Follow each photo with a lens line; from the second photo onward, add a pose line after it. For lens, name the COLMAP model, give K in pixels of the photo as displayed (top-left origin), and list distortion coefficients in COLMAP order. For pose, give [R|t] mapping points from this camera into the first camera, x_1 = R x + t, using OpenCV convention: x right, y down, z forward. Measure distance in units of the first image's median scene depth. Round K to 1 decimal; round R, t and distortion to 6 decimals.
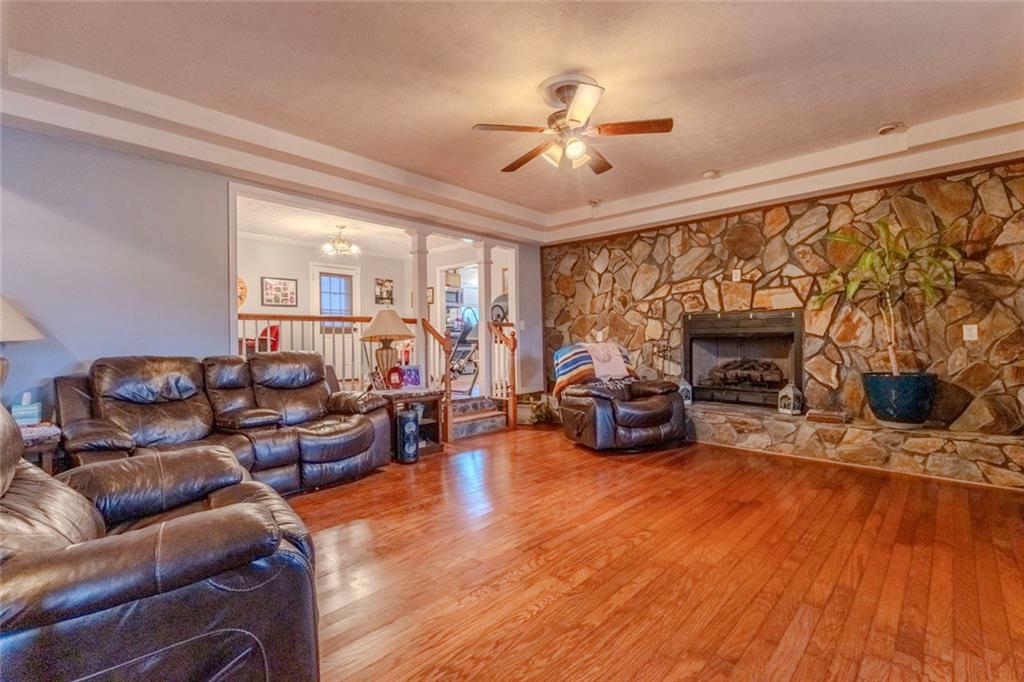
lens RADIAL K [[476.1, 0, 512.3], [0, 476.1, 342.2], [0, 0, 1]] dist [-0.001047, 0.000848]
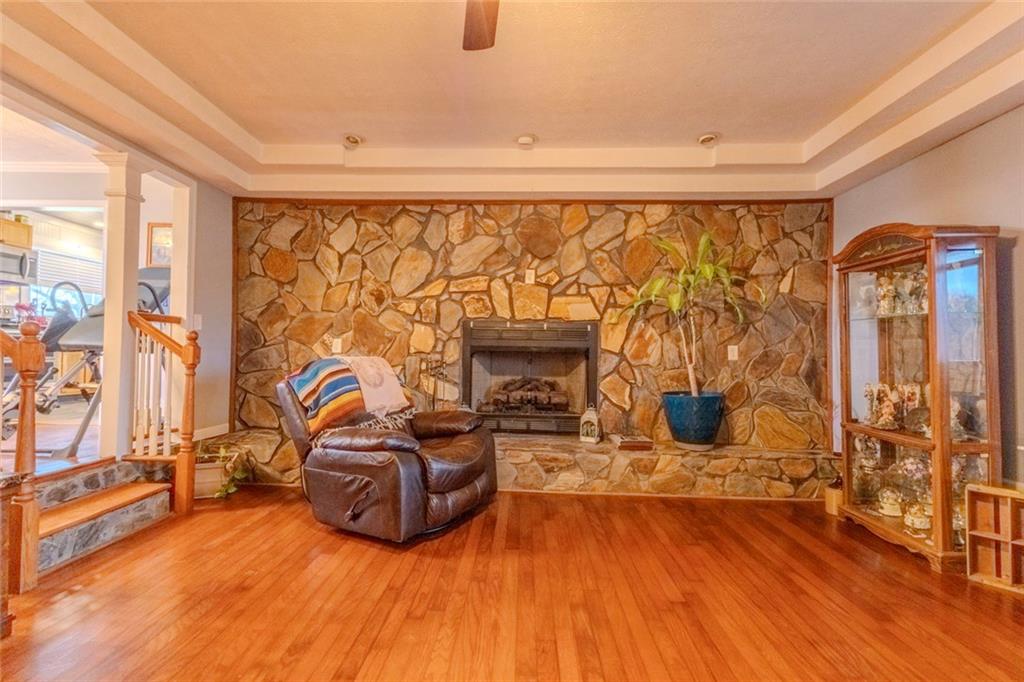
lens RADIAL K [[476.1, 0, 510.3], [0, 476.1, 340.7], [0, 0, 1]] dist [-0.001047, 0.000848]
pose [[0.752963, 0.036648, 0.657042, -0.099495], [-0.019678, 0.999255, -0.033186, -0.001924], [-0.657769, 0.012058, 0.753123, 0.433790]]
